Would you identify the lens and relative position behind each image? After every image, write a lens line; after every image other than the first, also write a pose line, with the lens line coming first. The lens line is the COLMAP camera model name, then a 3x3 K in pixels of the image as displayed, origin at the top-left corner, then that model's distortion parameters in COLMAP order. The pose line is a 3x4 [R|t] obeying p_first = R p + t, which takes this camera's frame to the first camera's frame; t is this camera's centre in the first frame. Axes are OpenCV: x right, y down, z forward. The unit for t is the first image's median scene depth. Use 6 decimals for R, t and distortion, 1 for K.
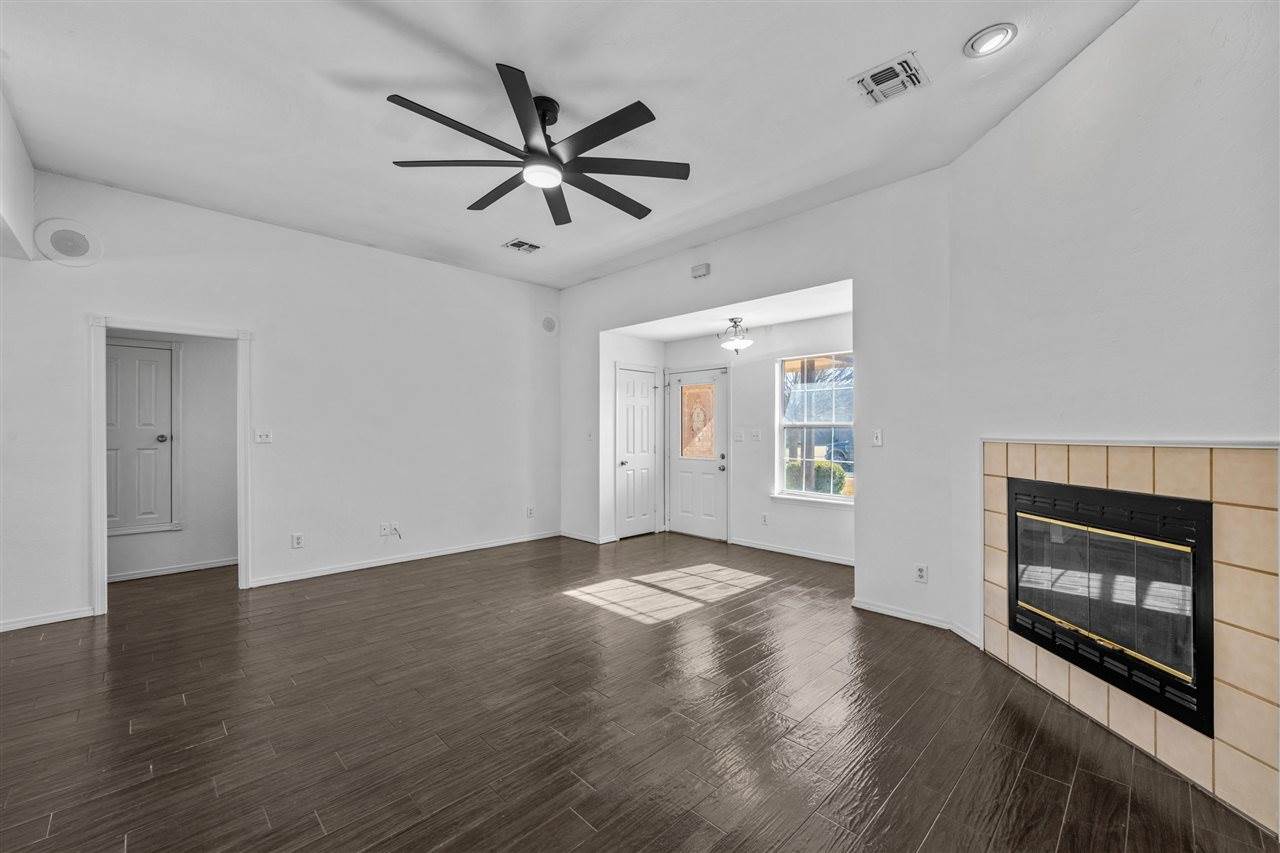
lens RADIAL K [[516.5, 0, 640.0], [0, 516.5, 426.5], [0, 0, 1]] dist [-0.000953, -0.000110]
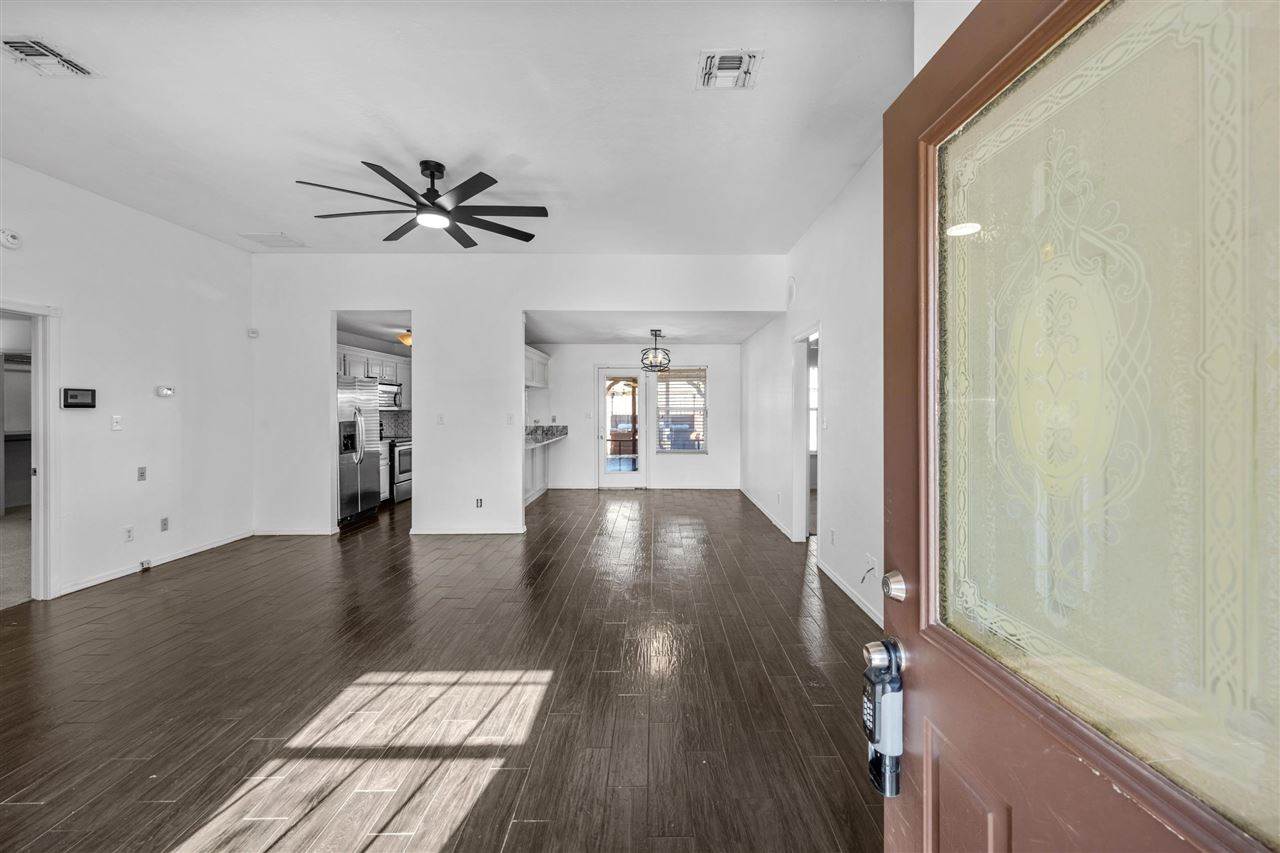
lens RADIAL K [[527.3, 0, 642.3], [0, 527.3, 412.5], [0, 0, 1]] dist [-0.000195, -0.000012]
pose [[-0.714676, 0.004679, -0.699440, 0.235227], [0.008954, 0.999957, -0.002459, 0.005266], [0.699399, -0.008020, -0.714687, 1.572014]]
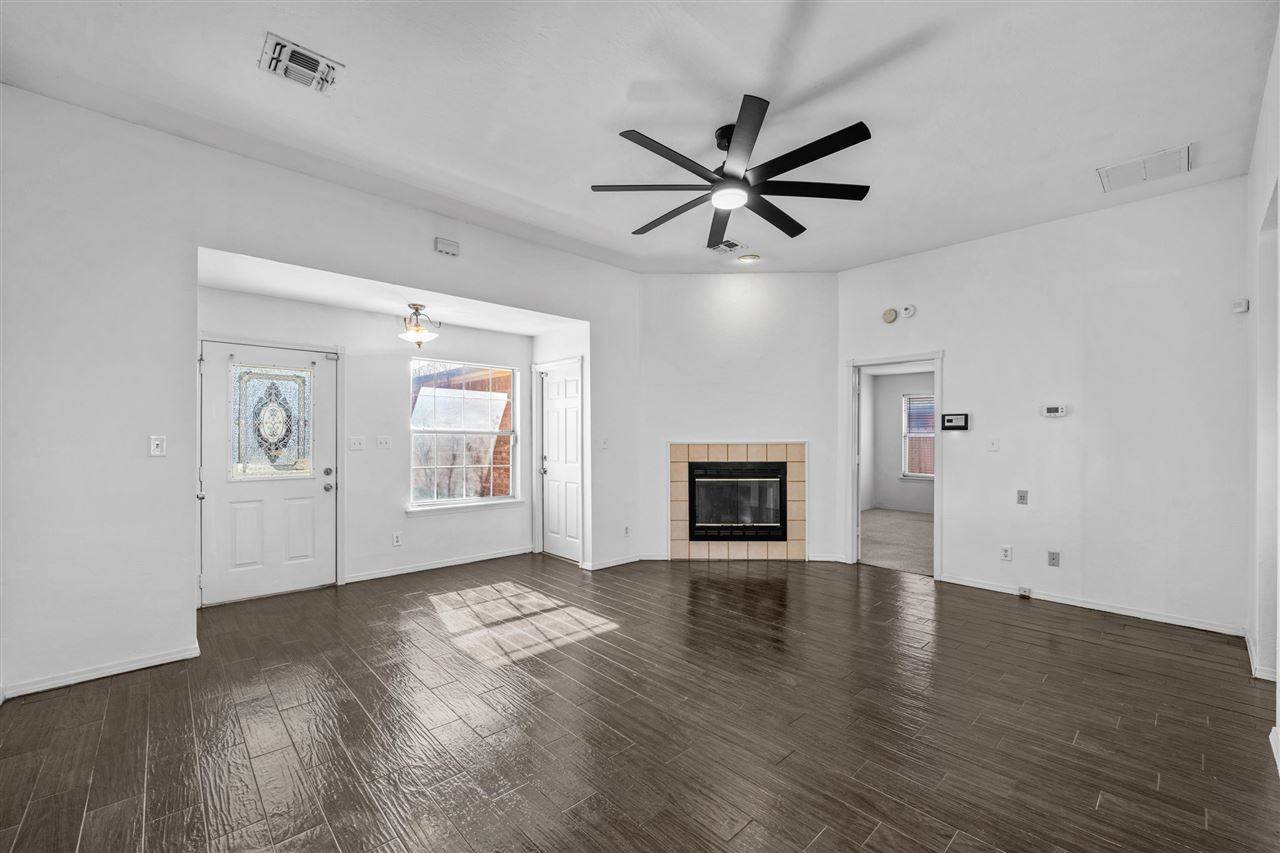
lens RADIAL K [[527.1, 0, 640.0], [0, 527.1, 426.5], [0, 0, 1]] dist [0.000078, 0.000011]
pose [[0.022076, 0.020543, 0.999545, -0.882759], [-0.009290, 0.999750, -0.020342, 0.007079], [-0.999713, -0.008837, 0.022262, 0.803233]]
